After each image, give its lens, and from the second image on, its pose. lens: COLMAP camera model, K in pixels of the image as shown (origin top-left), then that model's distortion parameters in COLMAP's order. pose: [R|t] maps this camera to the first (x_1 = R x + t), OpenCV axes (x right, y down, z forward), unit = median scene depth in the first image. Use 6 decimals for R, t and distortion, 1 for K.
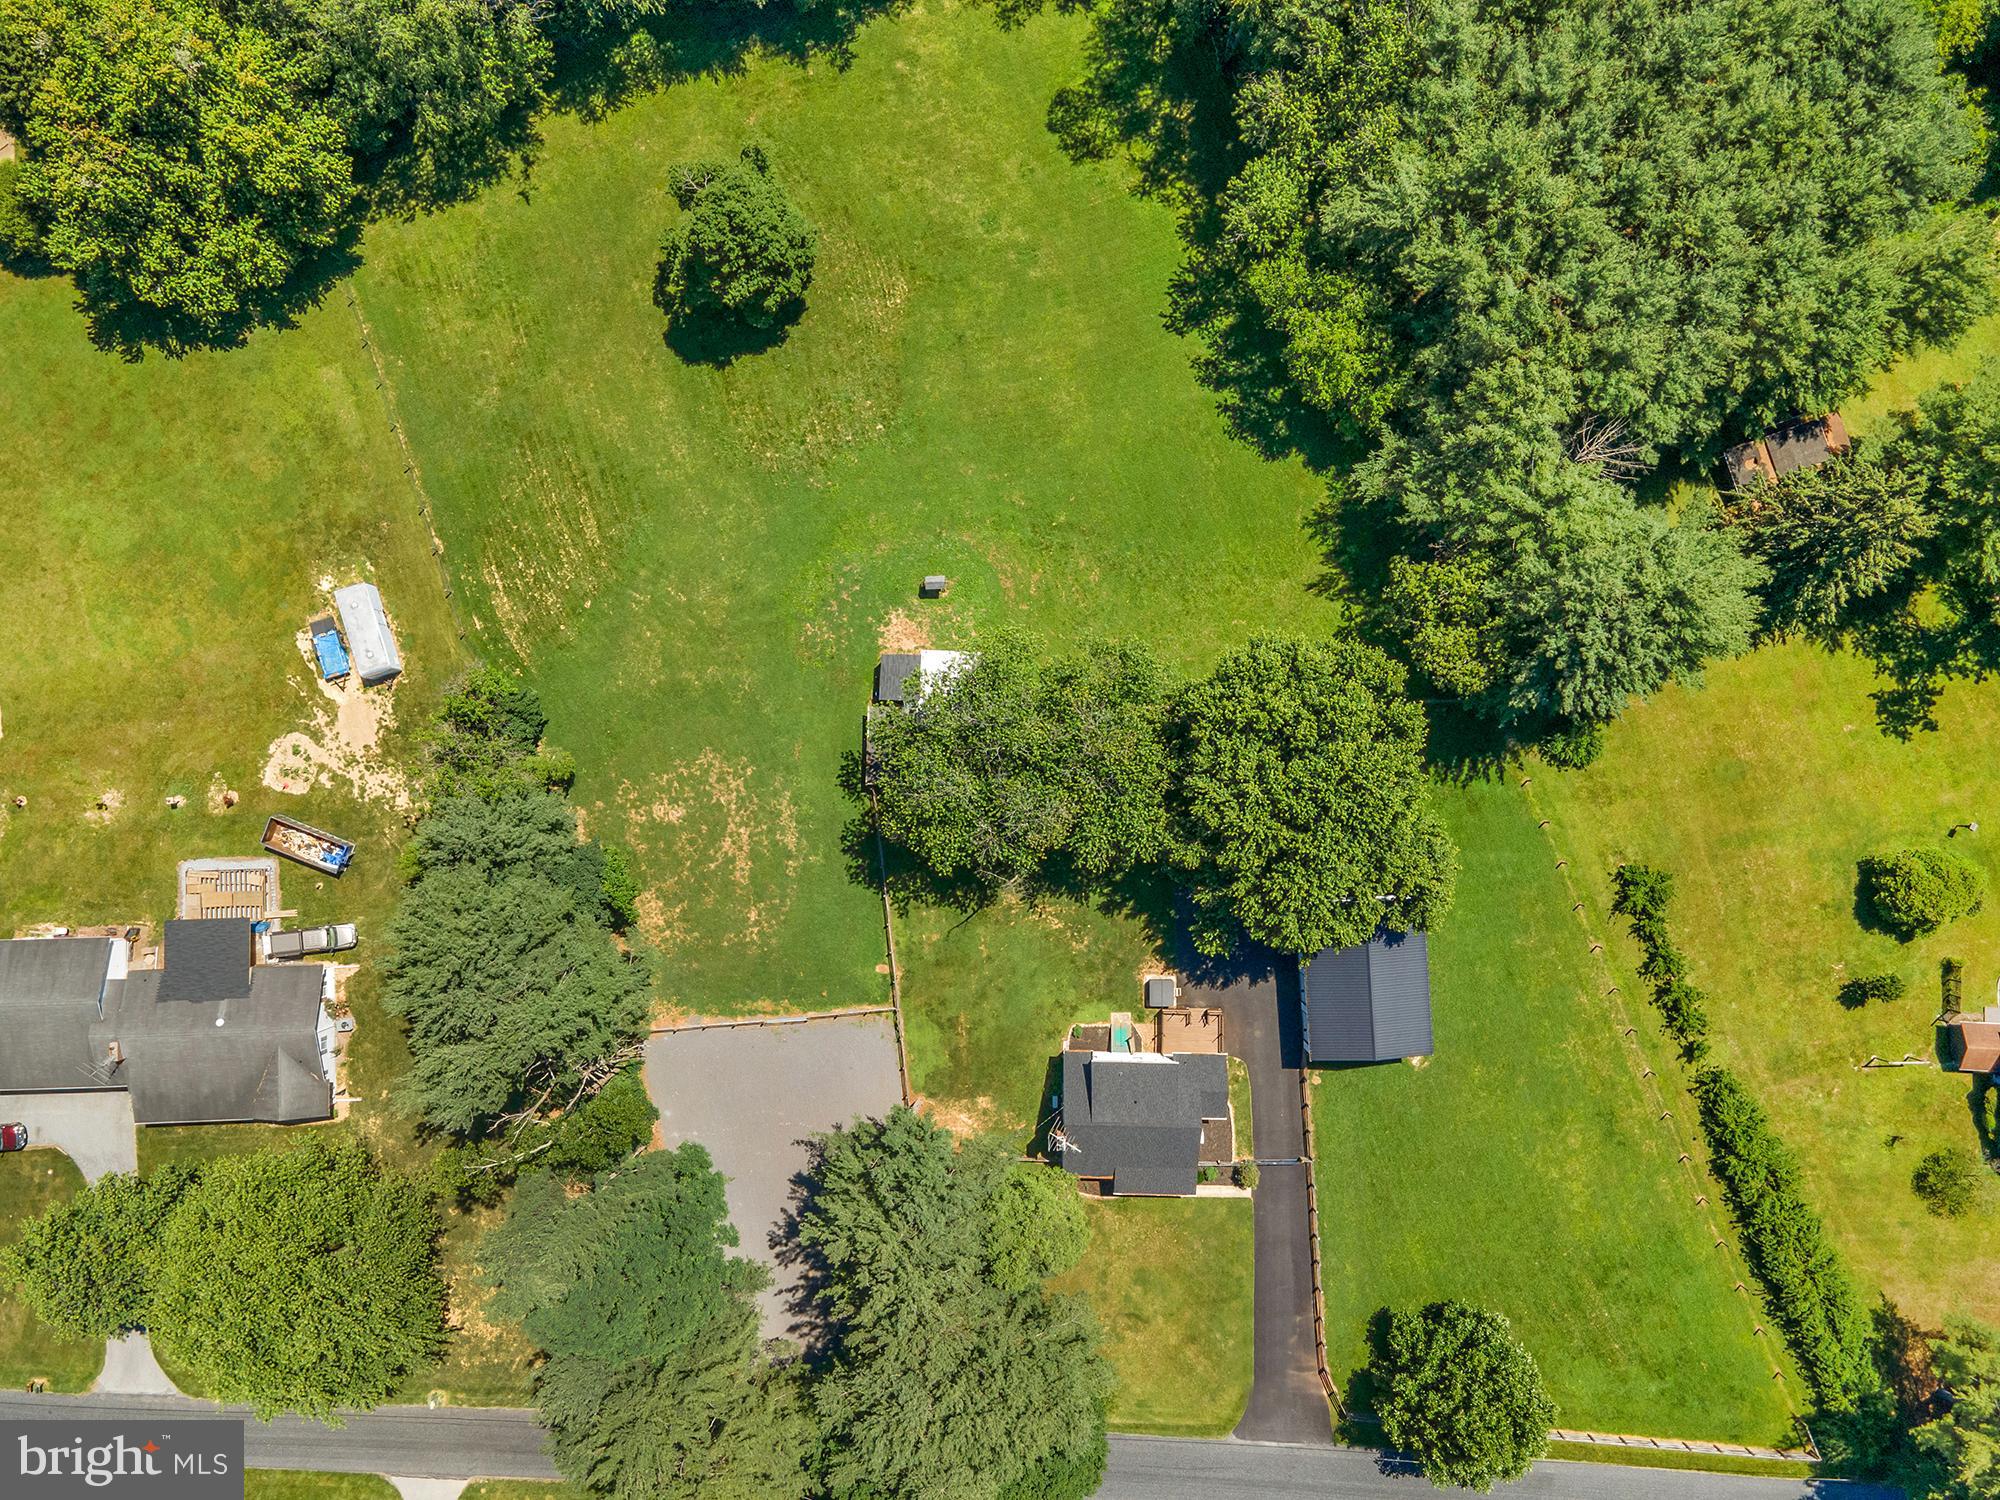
lens RADIAL K [[1445.5, 0, 1005.4], [0, 1445.5, 752.0], [0, 0, 1]] dist [0.021221, 0.034787]
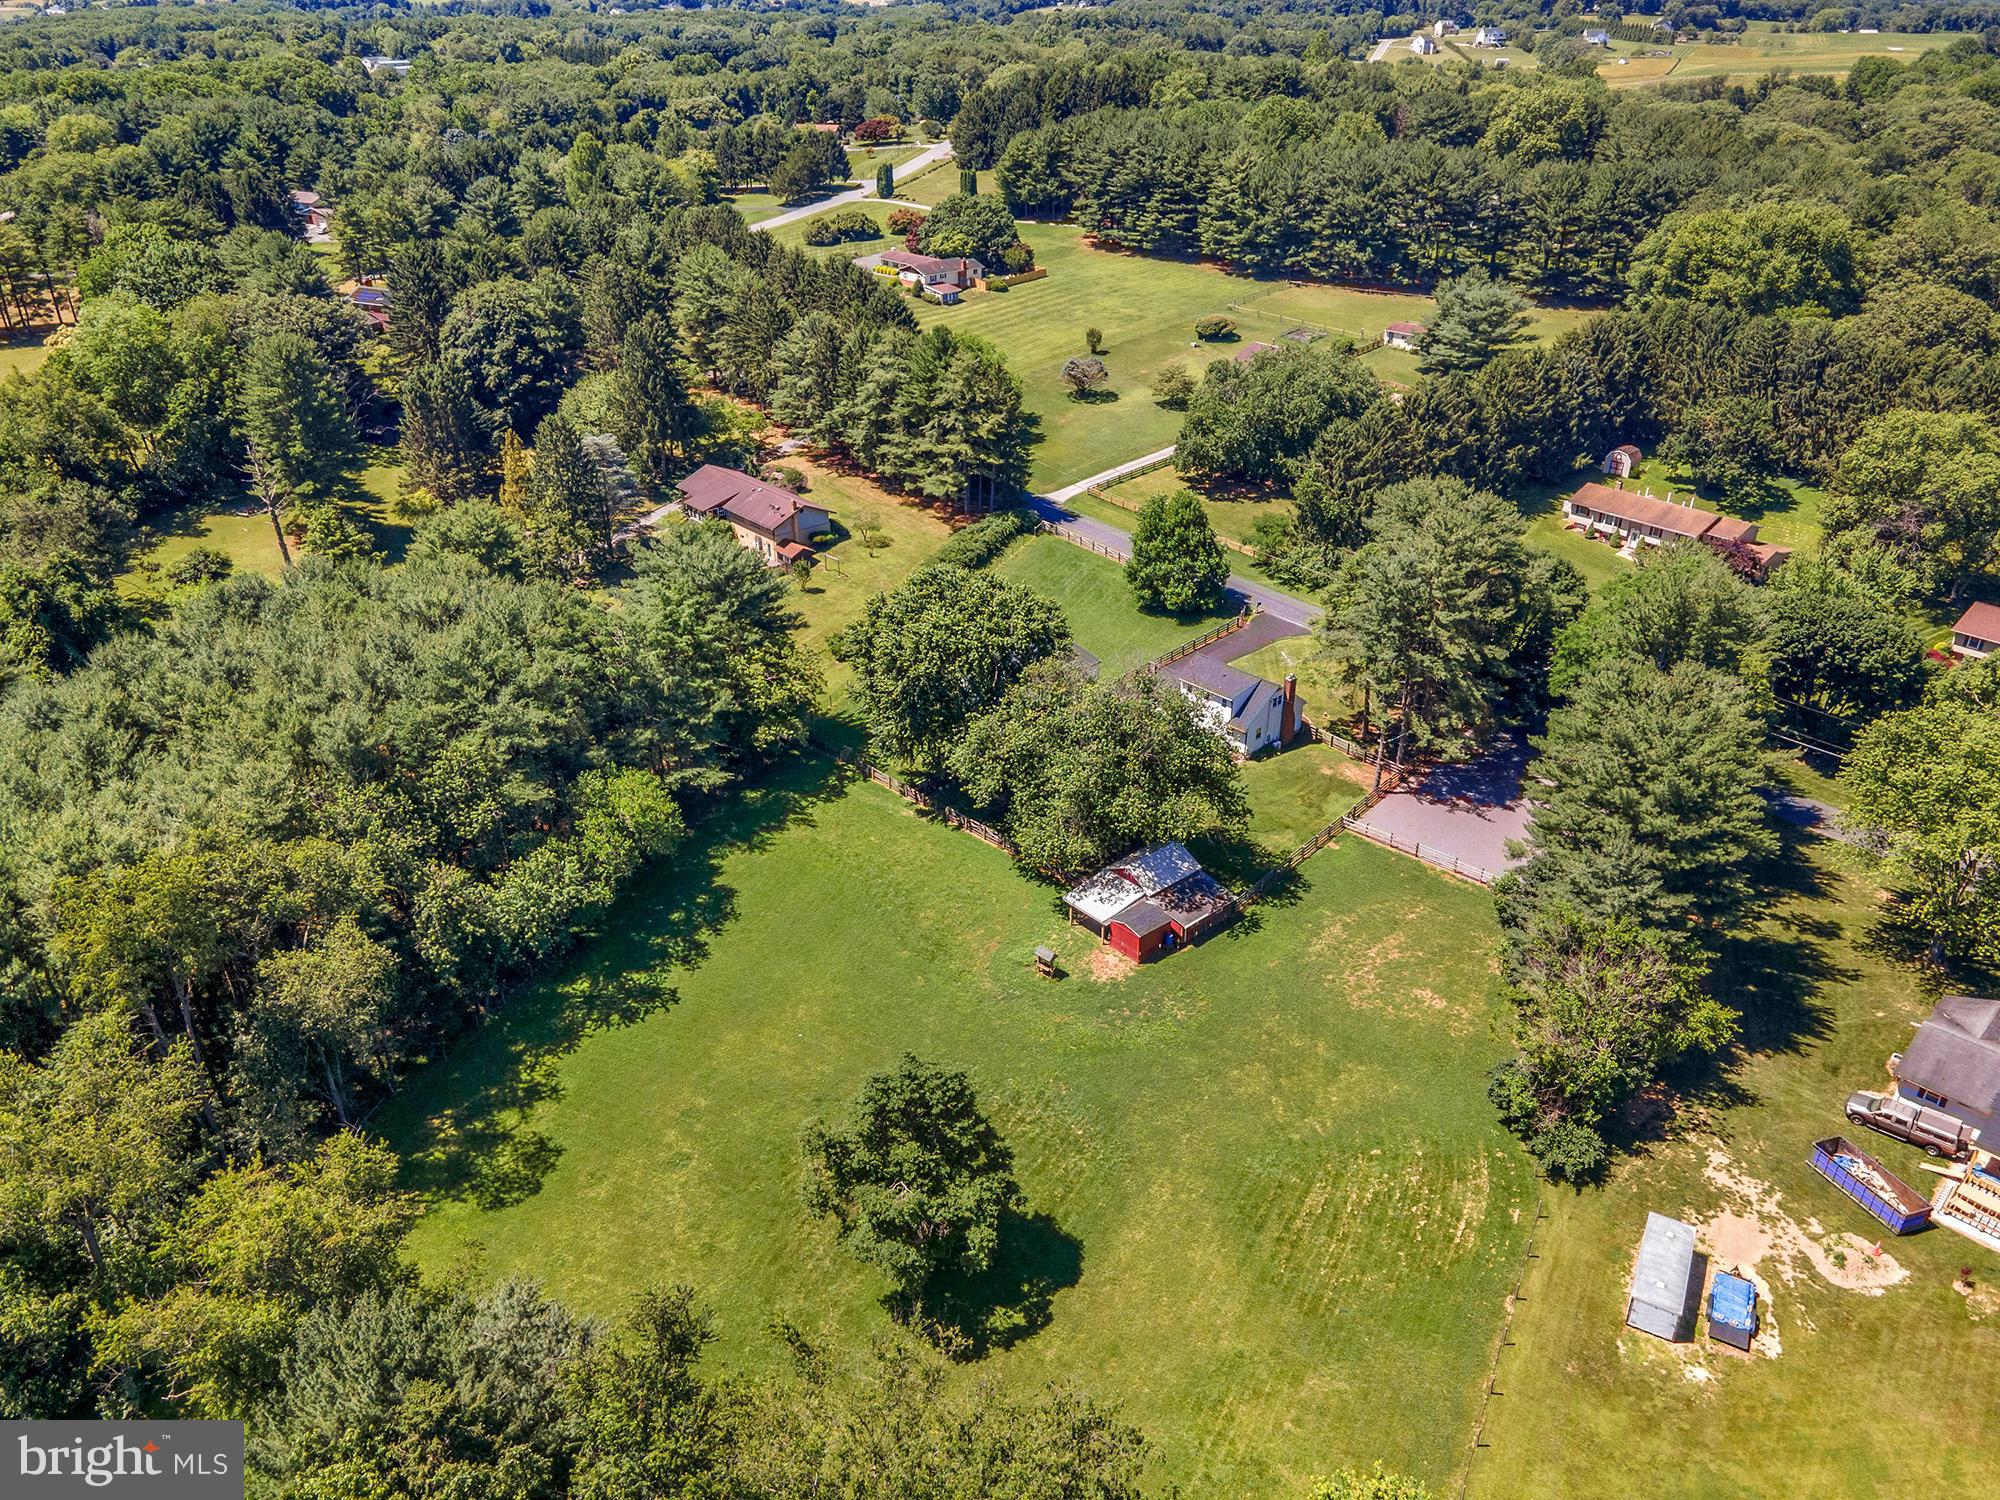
lens RADIAL K [[1478.3, 0, 1011.7], [0, 1478.3, 738.3], [0, 0, 1]] dist [0.015631, 0.043562]
pose [[-0.693821, -0.317049, 0.646600, -0.651162], [0.720144, -0.308095, 0.621667, -0.734732], [0.002116, 0.896971, 0.442084, 0.475744]]
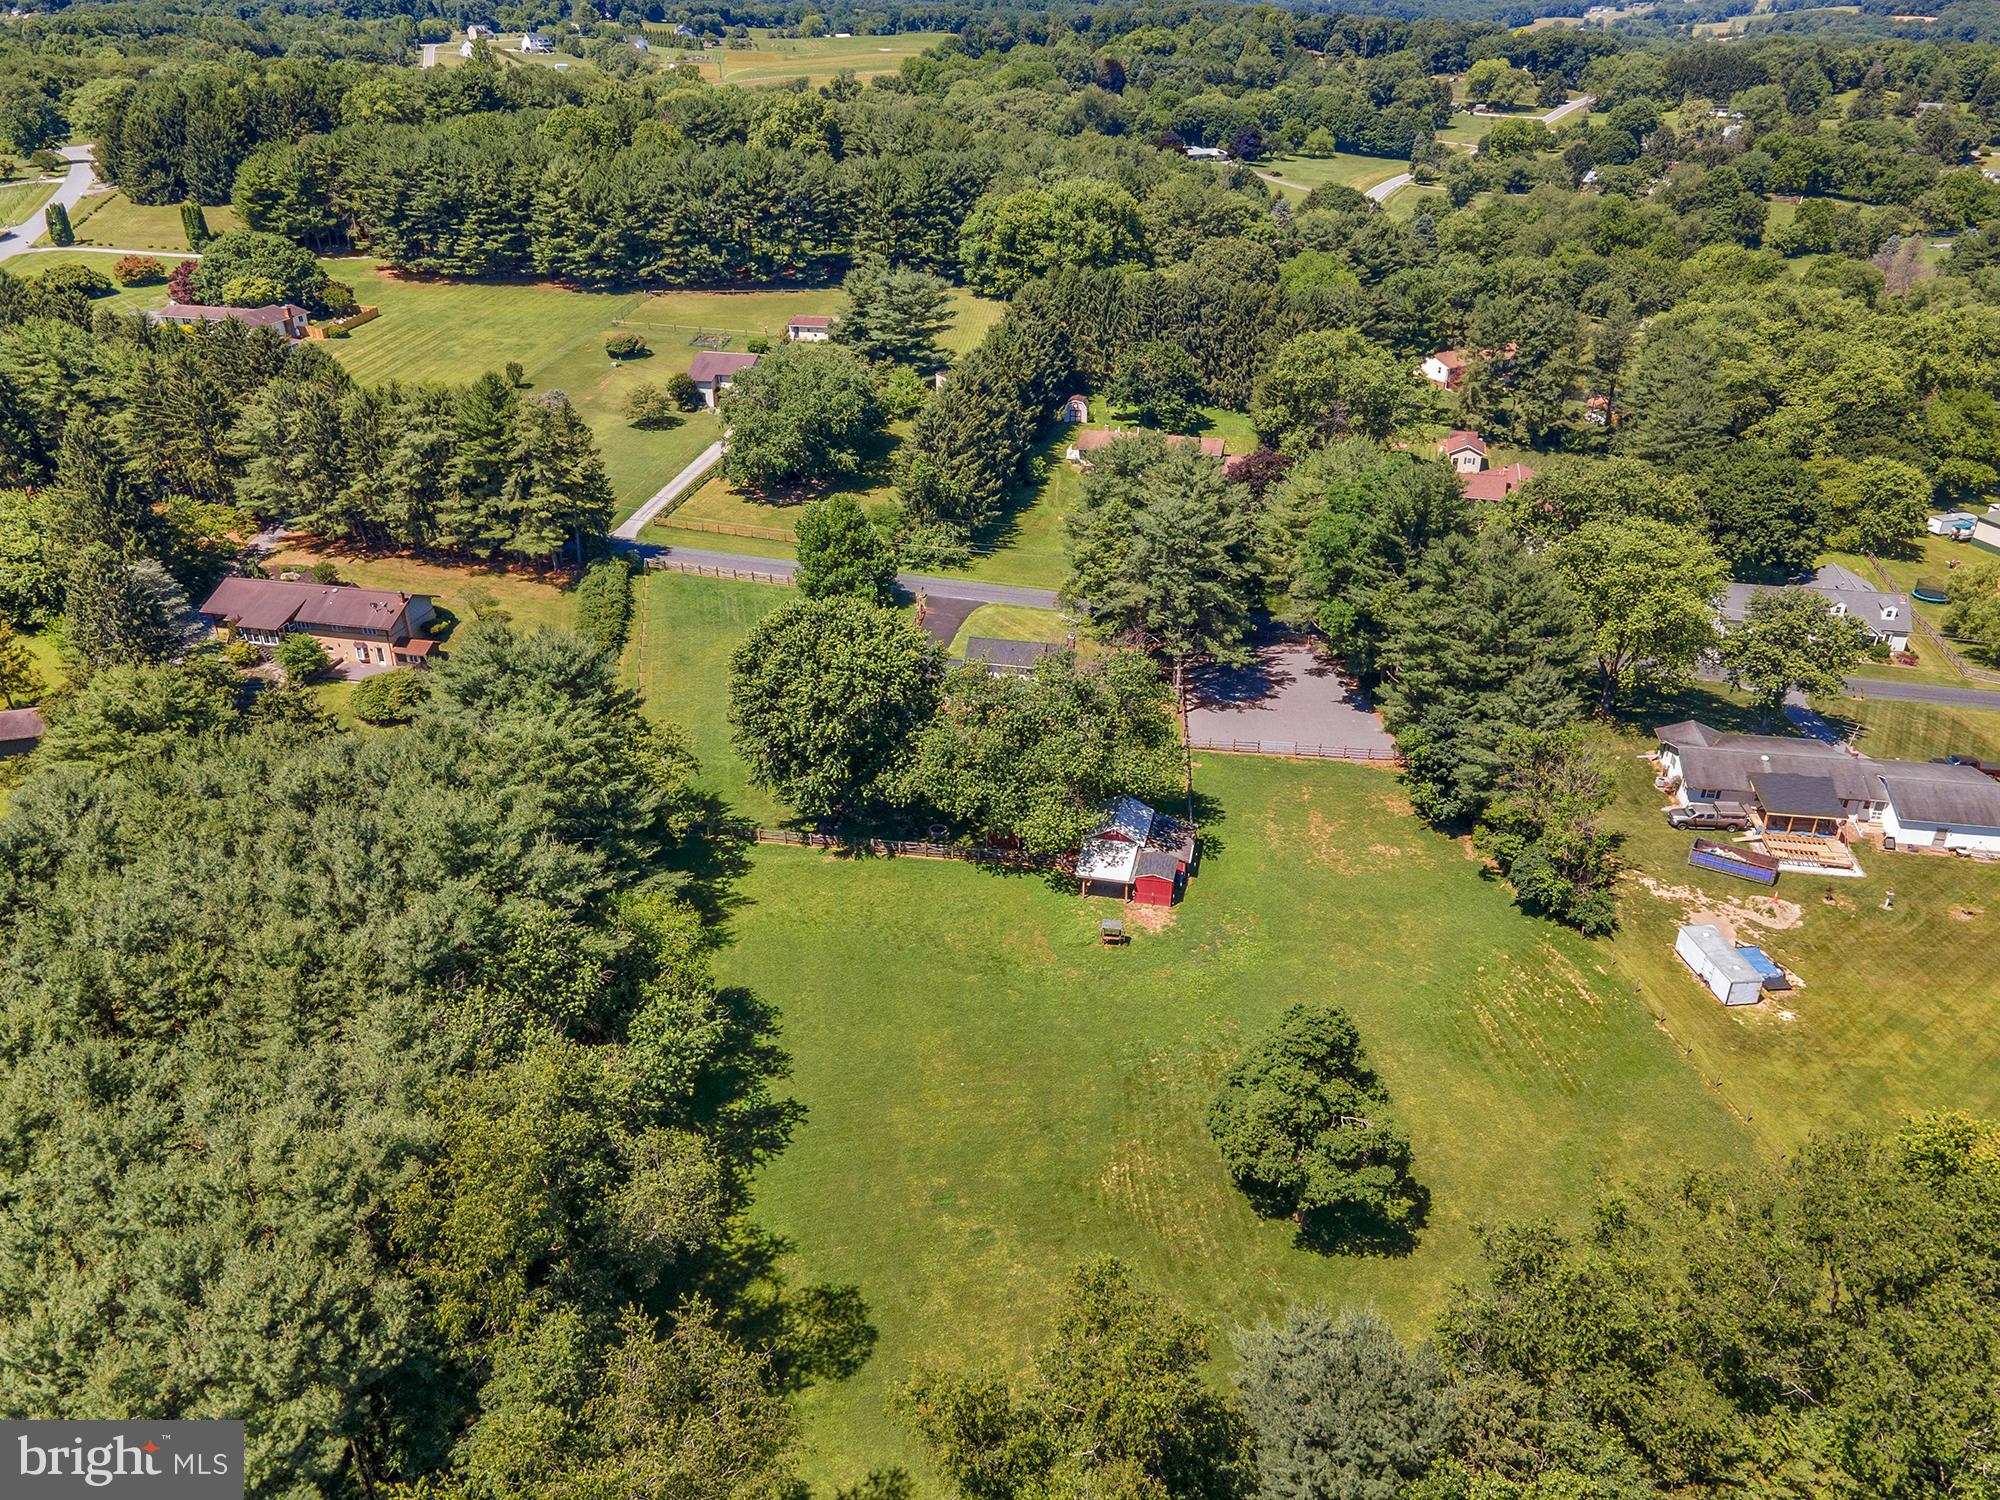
lens RADIAL K [[1478.3, 0, 1011.7], [0, 1478.3, 738.3], [0, 0, 1]] dist [0.015631, 0.043562]
pose [[-0.983015, -0.067482, 0.170668, -0.152682], [0.182849, -0.439863, 0.879254, -1.021564], [0.015737, 0.895526, 0.444731, 0.465551]]
